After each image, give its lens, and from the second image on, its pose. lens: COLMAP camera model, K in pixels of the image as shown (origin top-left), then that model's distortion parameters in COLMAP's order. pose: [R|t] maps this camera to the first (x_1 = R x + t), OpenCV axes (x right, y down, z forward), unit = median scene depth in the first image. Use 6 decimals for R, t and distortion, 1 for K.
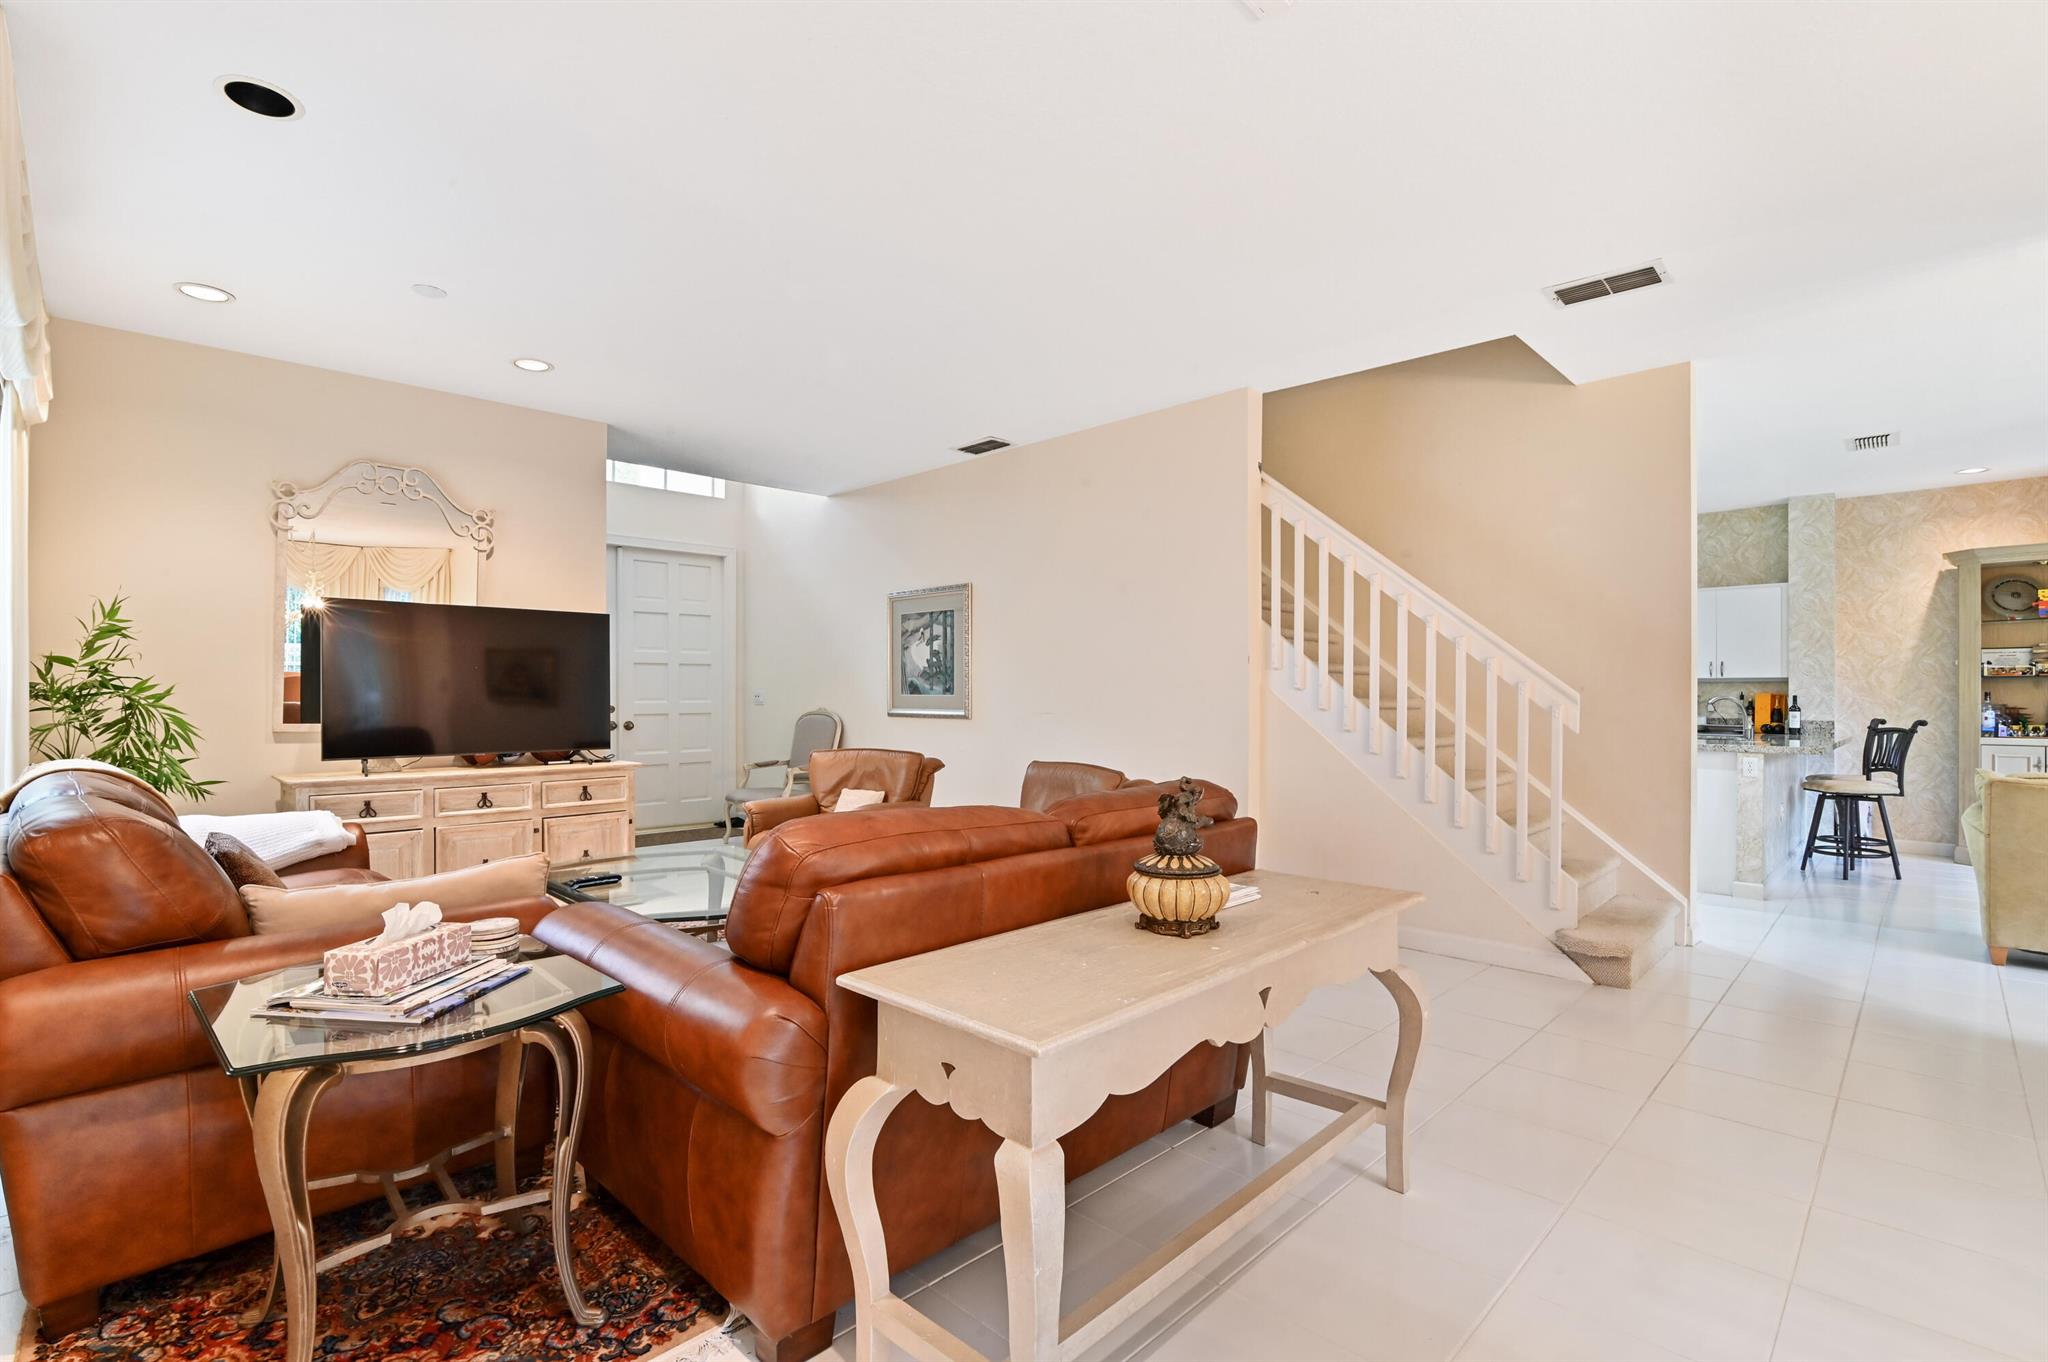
lens RADIAL K [[936.9, 0, 1029.9], [0, 936.9, 694.3], [0, 0, 1]] dist [-0.019493, 0.000902]
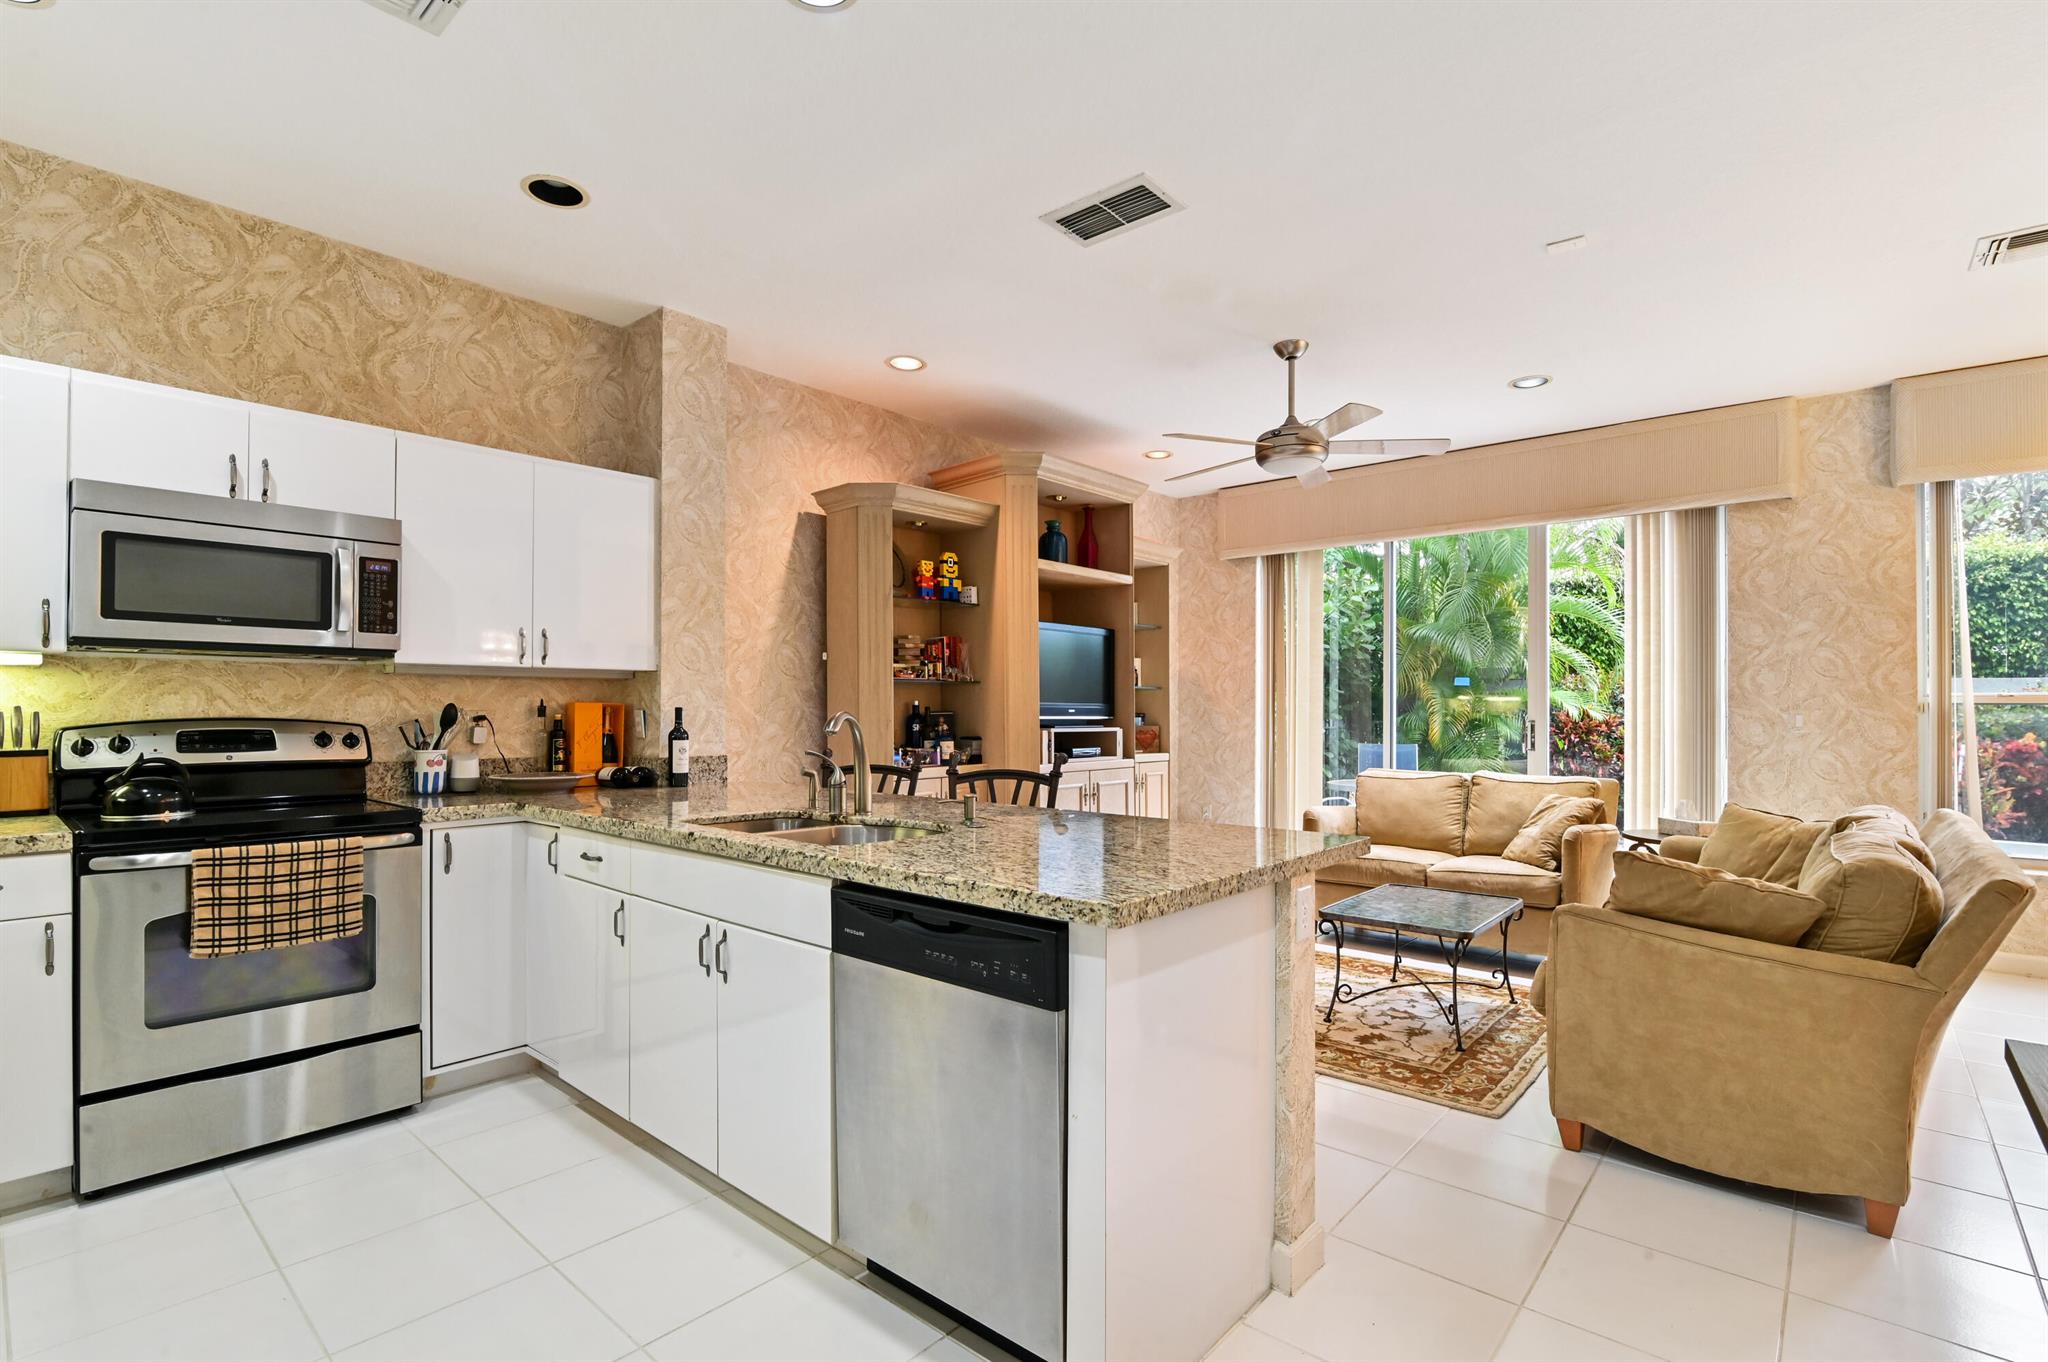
lens RADIAL K [[936.9, 0, 1006.4], [0, 936.9, 698.7], [0, 0, 1]] dist [-0.019493, 0.000902]
pose [[-0.043388, 0.005436, 0.999043, 0.329513], [-0.004066, 0.999976, -0.005618, -0.001298], [-0.999050, -0.004306, -0.043365, 0.872583]]
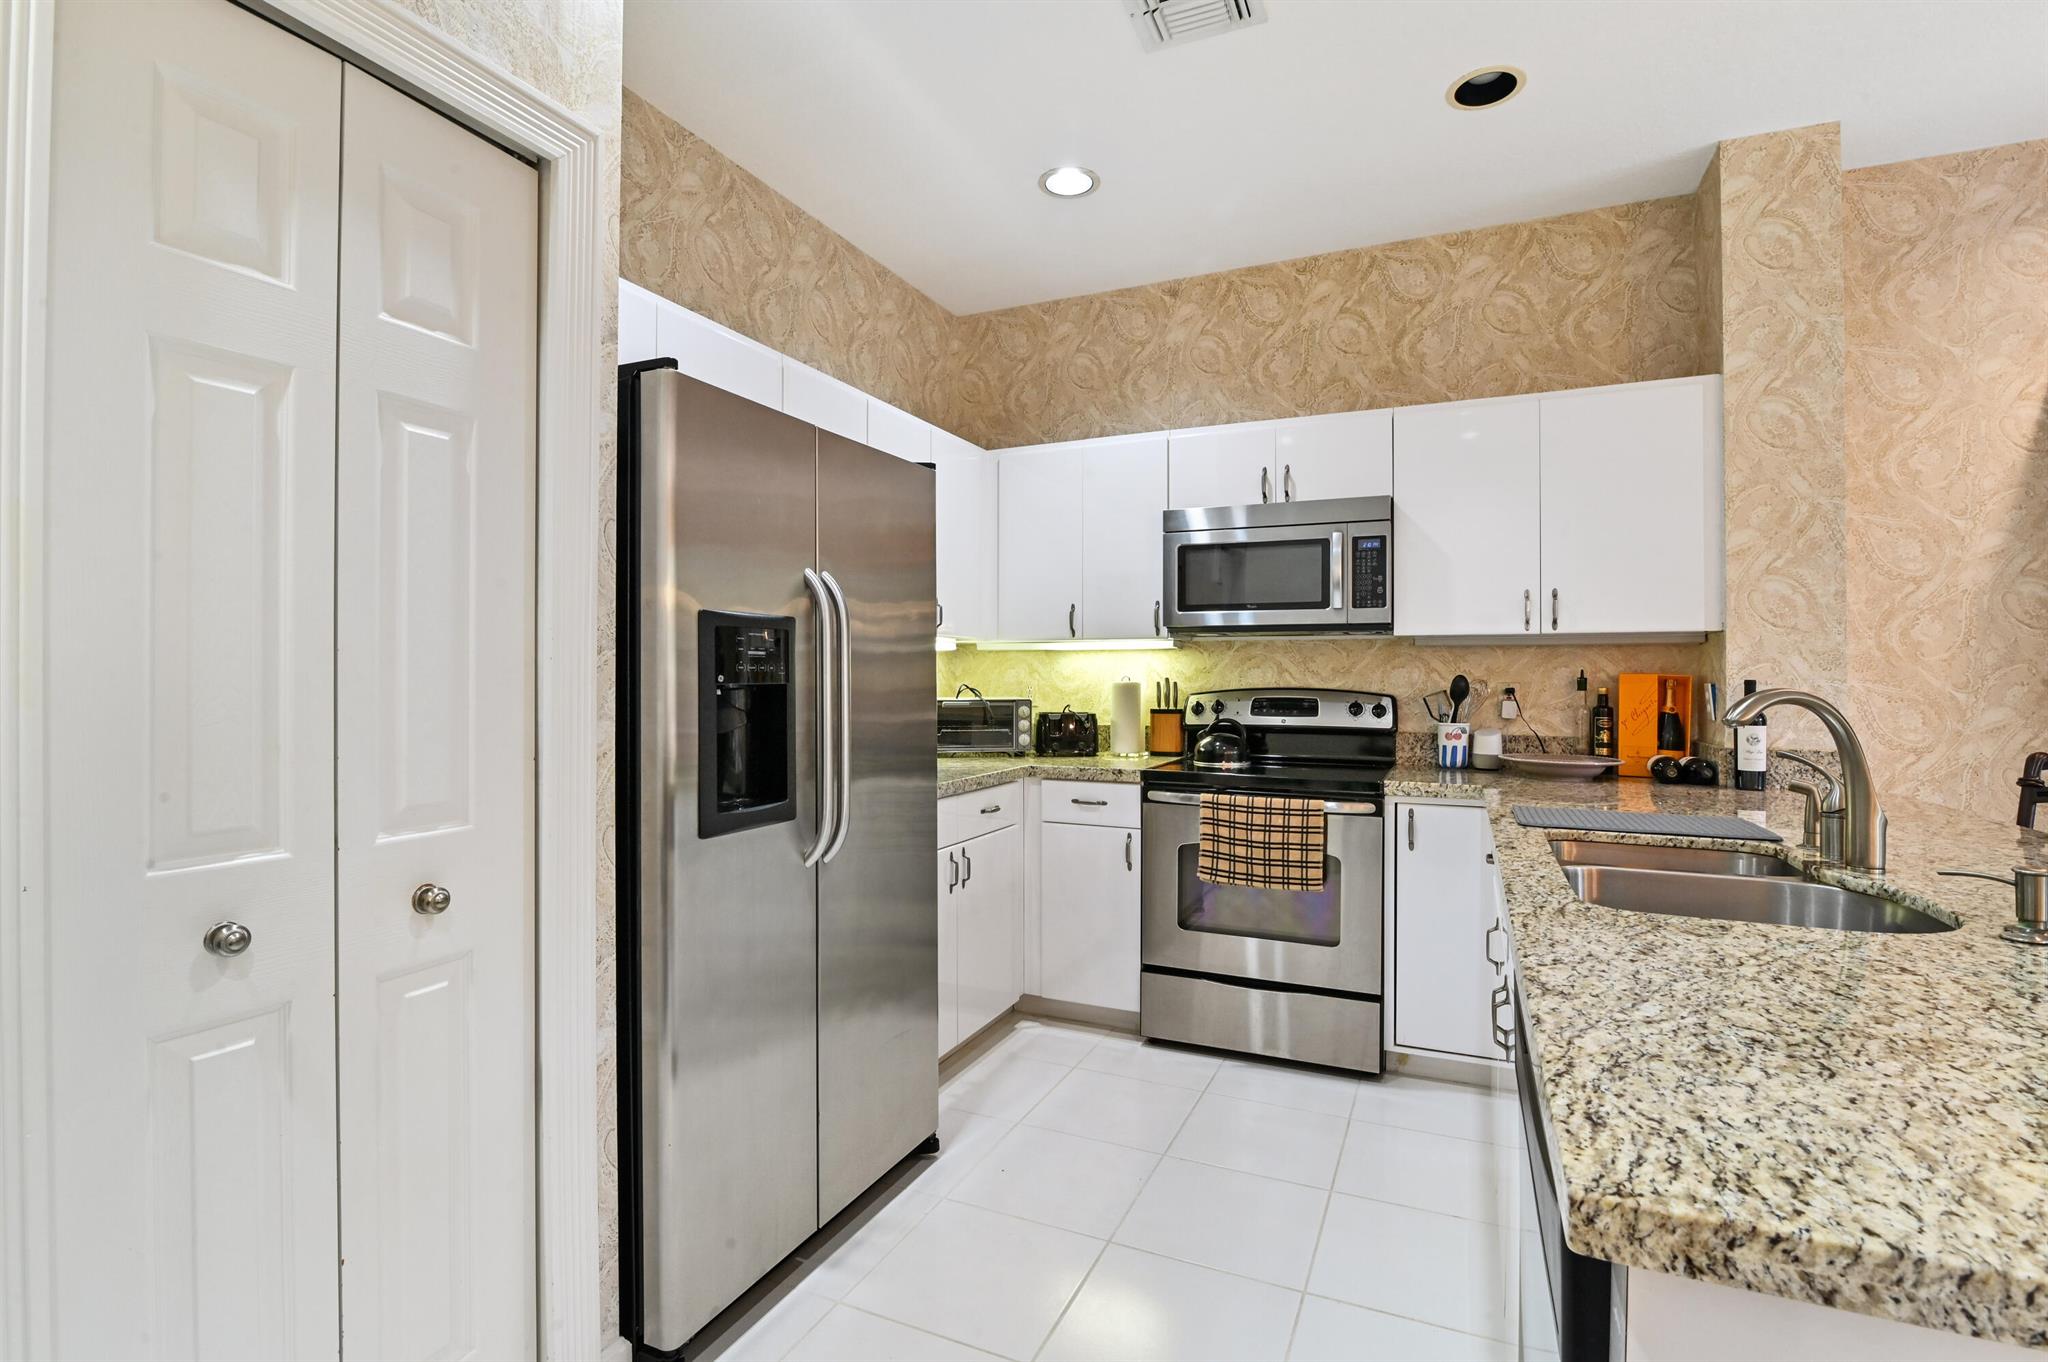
lens RADIAL K [[936.9, 0, 1037.0], [0, 936.9, 668.8], [0, 0, 1]] dist [-0.019493, 0.000902]
pose [[0.938174, 0.001471, 0.346160, 0.458020], [-0.000470, 0.999995, -0.002977, -0.002164], [-0.346163, 0.002630, 0.938171, 0.782921]]
